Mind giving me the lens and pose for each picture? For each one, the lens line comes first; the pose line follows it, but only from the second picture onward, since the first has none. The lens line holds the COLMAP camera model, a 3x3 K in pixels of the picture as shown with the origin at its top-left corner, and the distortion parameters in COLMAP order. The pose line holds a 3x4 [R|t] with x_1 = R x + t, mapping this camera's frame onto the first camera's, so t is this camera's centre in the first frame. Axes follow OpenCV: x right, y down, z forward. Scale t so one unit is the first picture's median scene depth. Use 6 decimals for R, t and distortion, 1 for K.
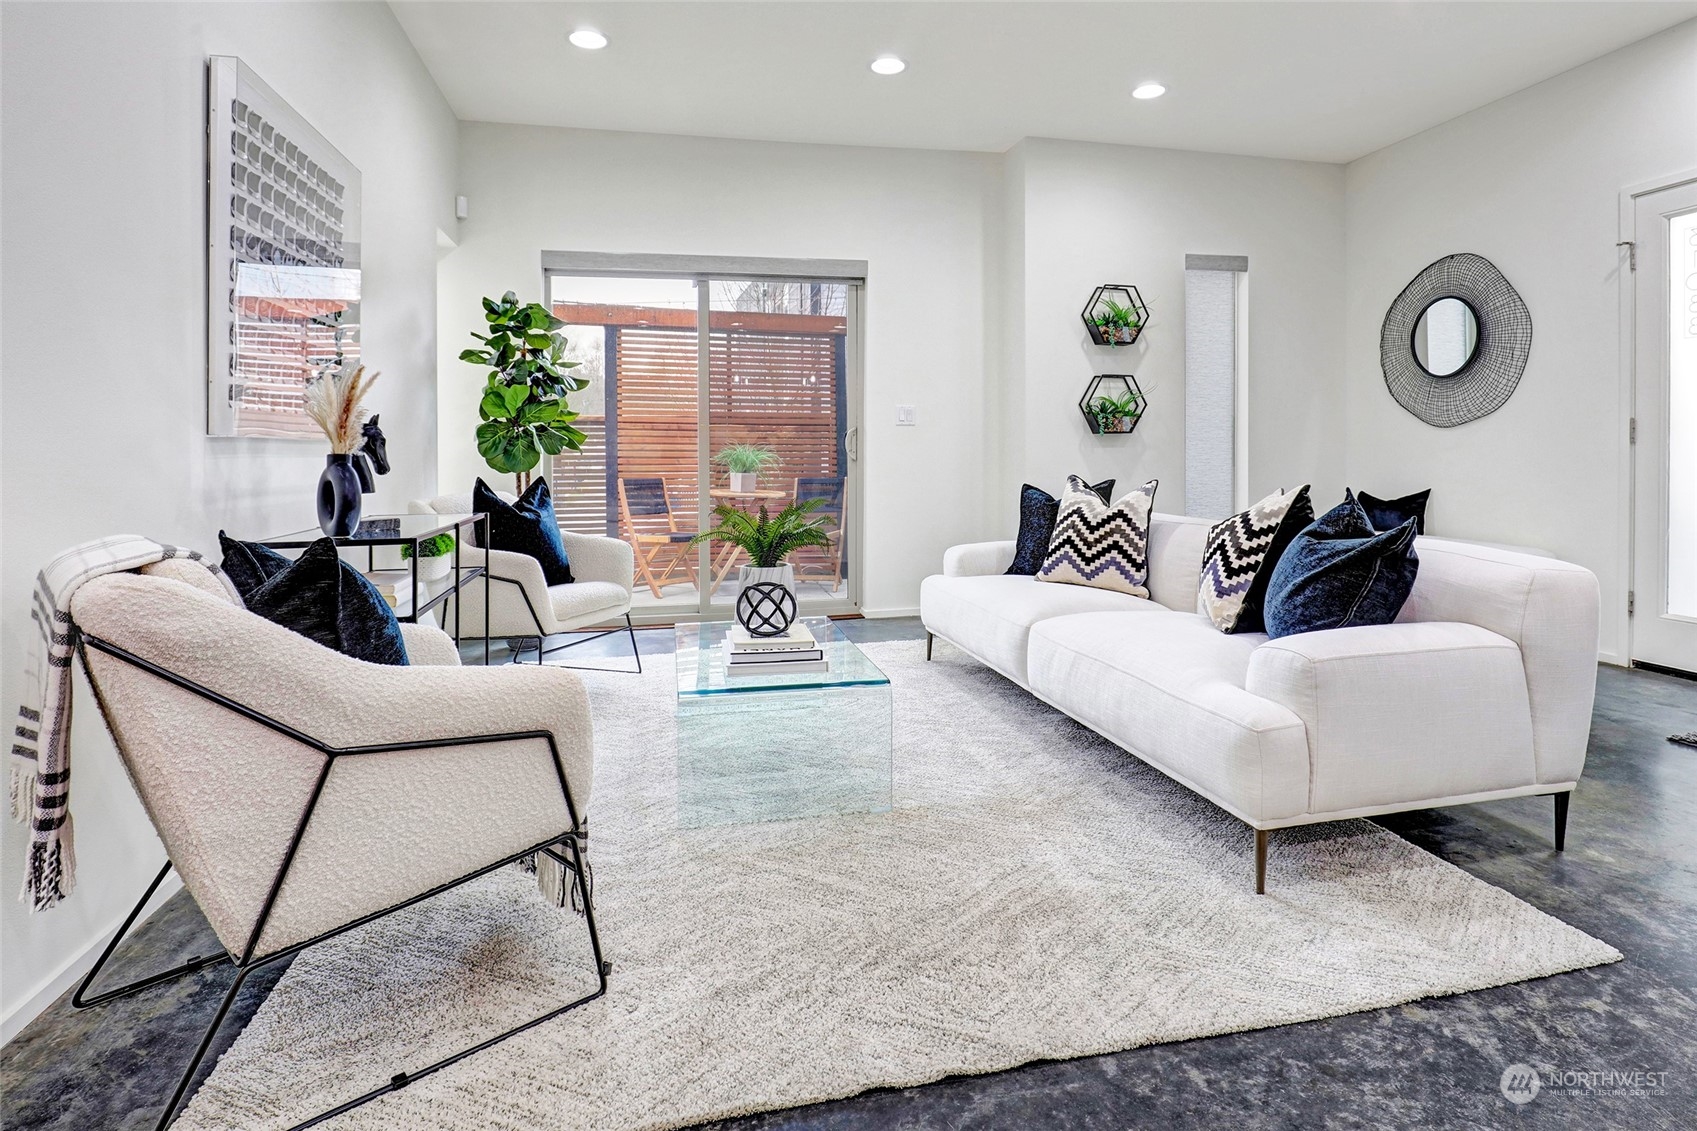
lens RADIAL K [[889.3, 0, 851.3], [0, 889.3, 450.9], [0, 0, 1]] dist [-0.023295, 0.002603]
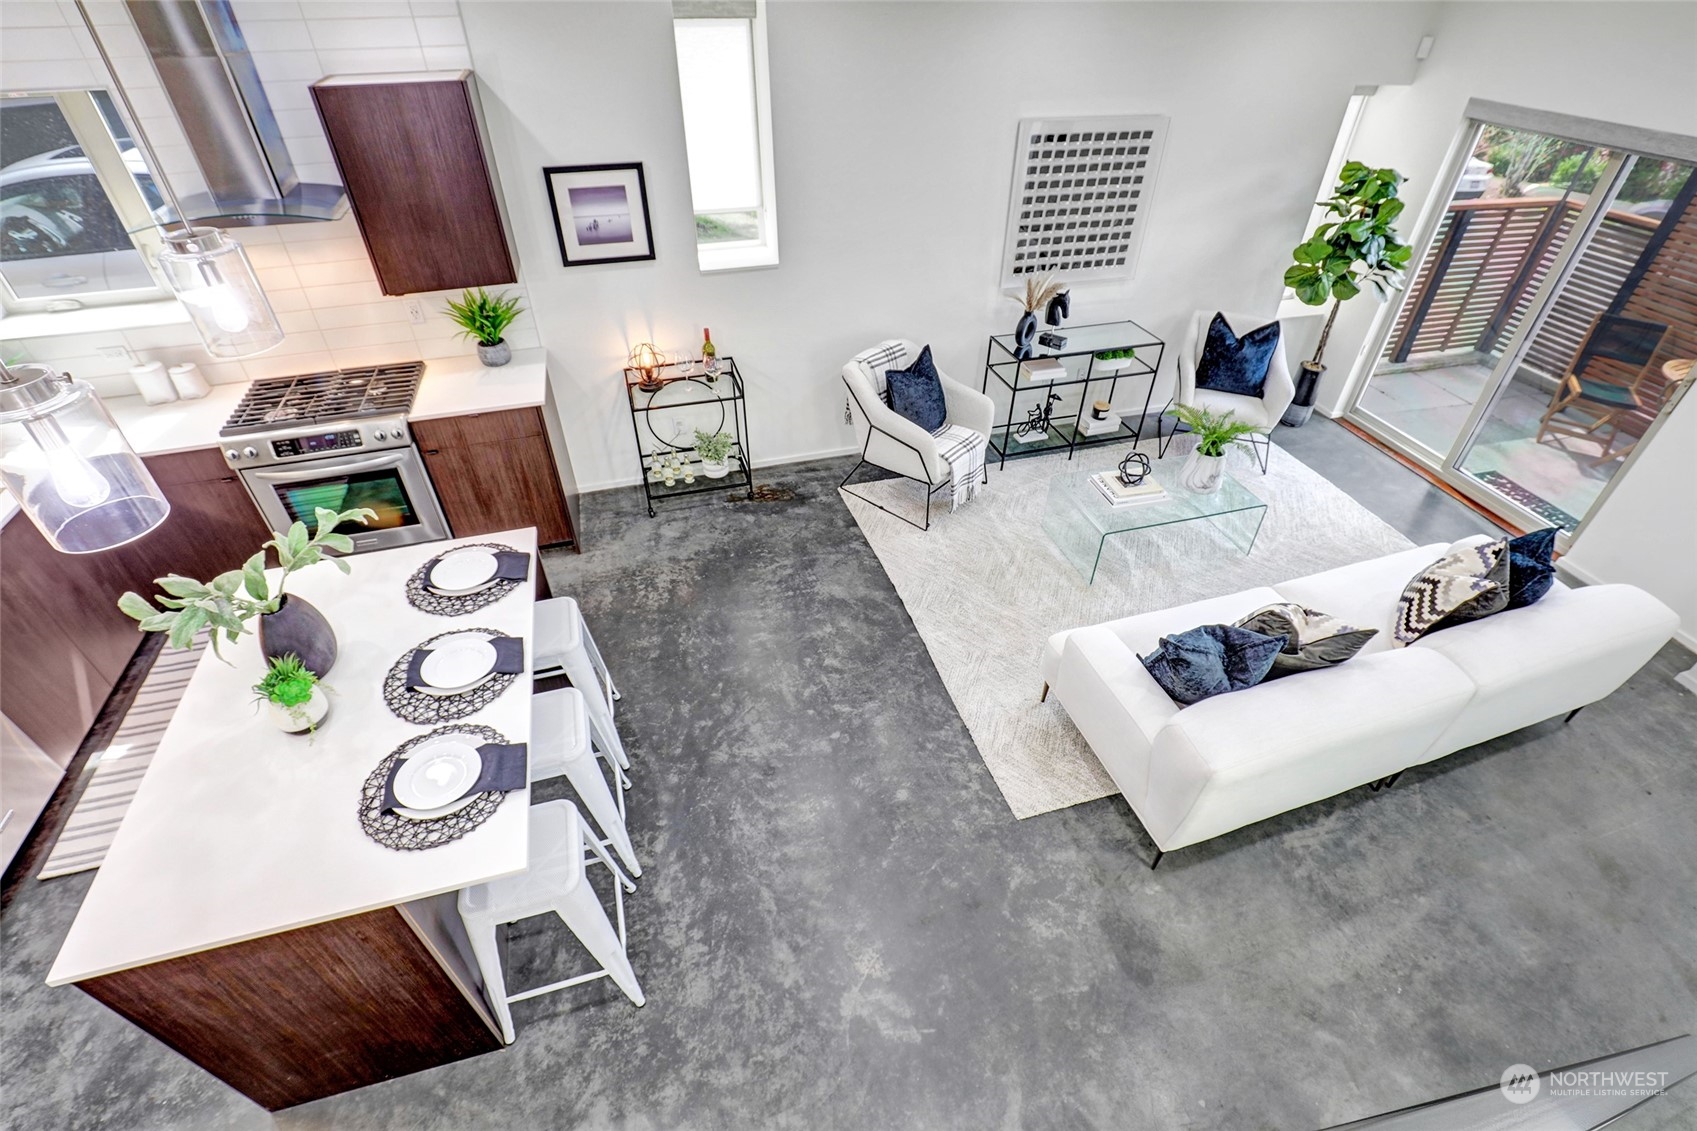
lens RADIAL K [[777.5, 0, 854.4], [0, 777.5, 575.4], [0, 0, 1]] dist [-0.030781, -0.000085]
pose [[0.075000, 0.641900, -0.763112, 1.315662], [-0.011439, 0.765771, 0.643012, -0.725314], [0.997118, -0.039497, 0.064776, 0.358485]]
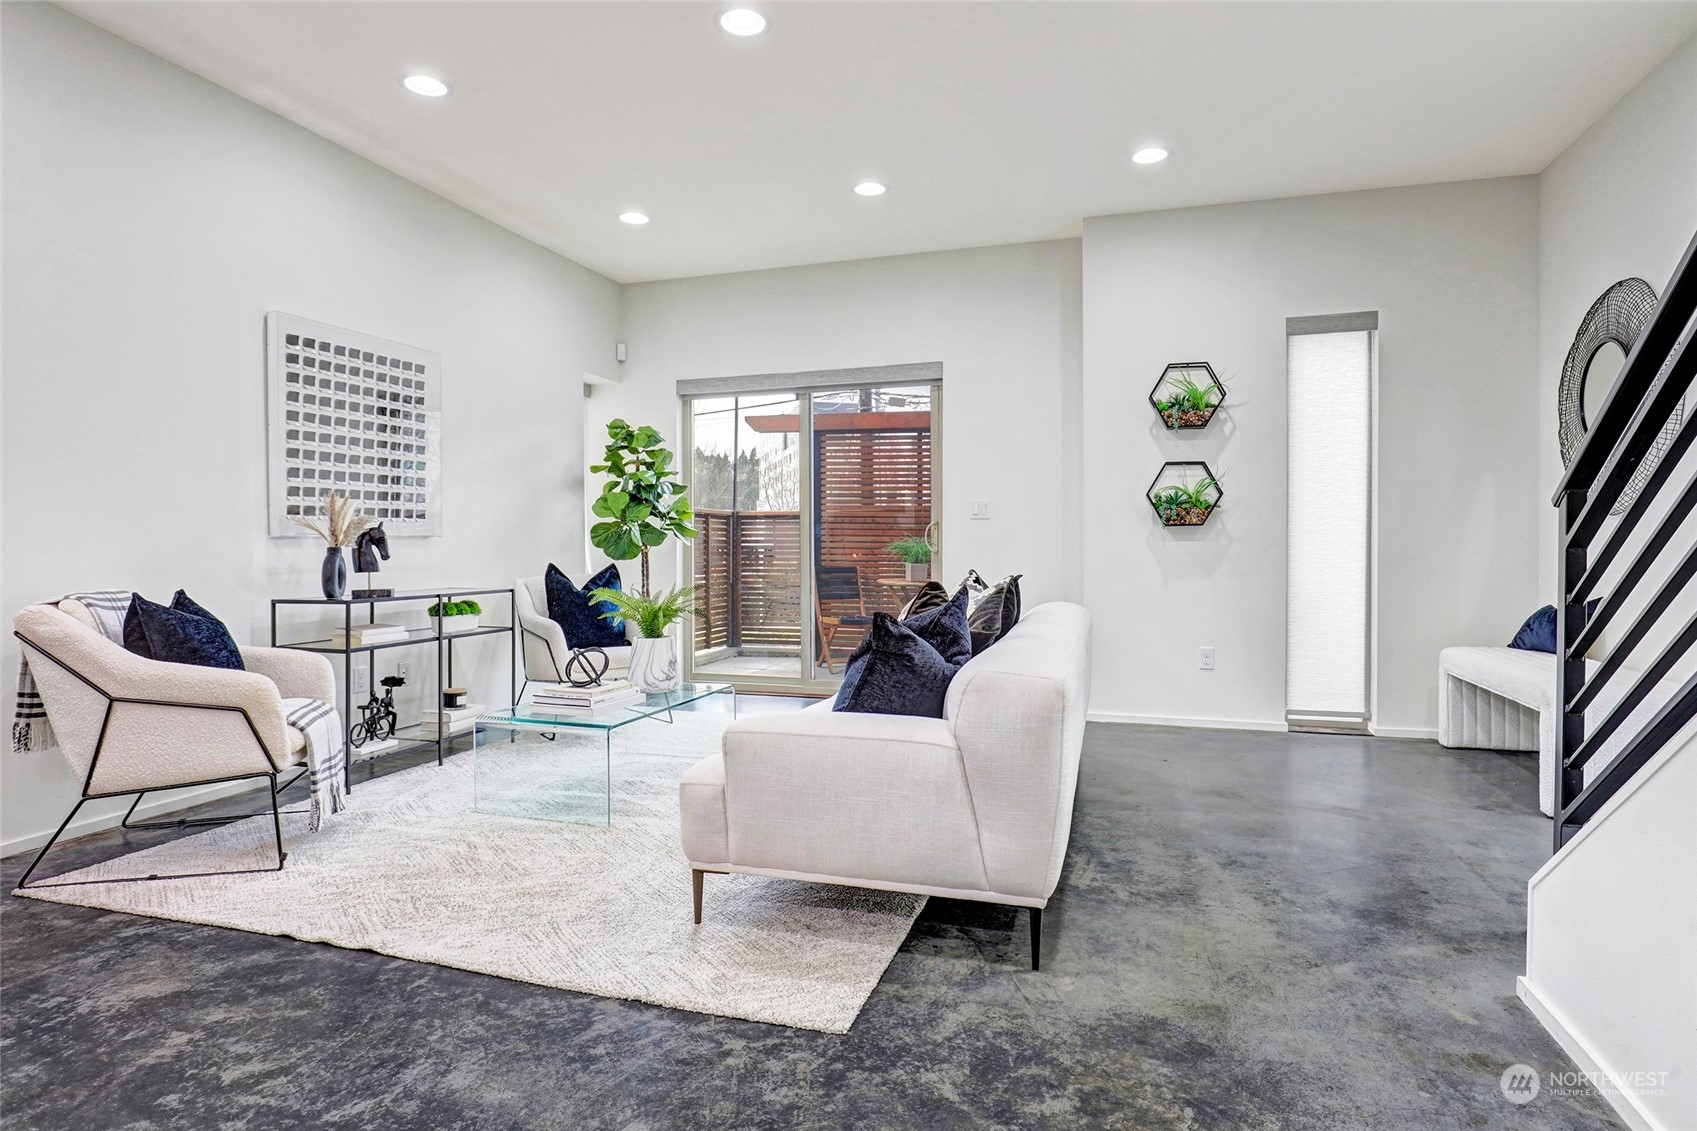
lens RADIAL K [[912.0, 0, 856.4], [0, 912.0, 554.6], [0, 0, 1]] dist [-0.022312, -0.001025]
pose [[0.867478, 0.009650, -0.497382, 1.002148], [-0.001399, 0.999855, 0.016959, -0.011677], [0.497474, -0.014015, 0.867366, 0.042386]]
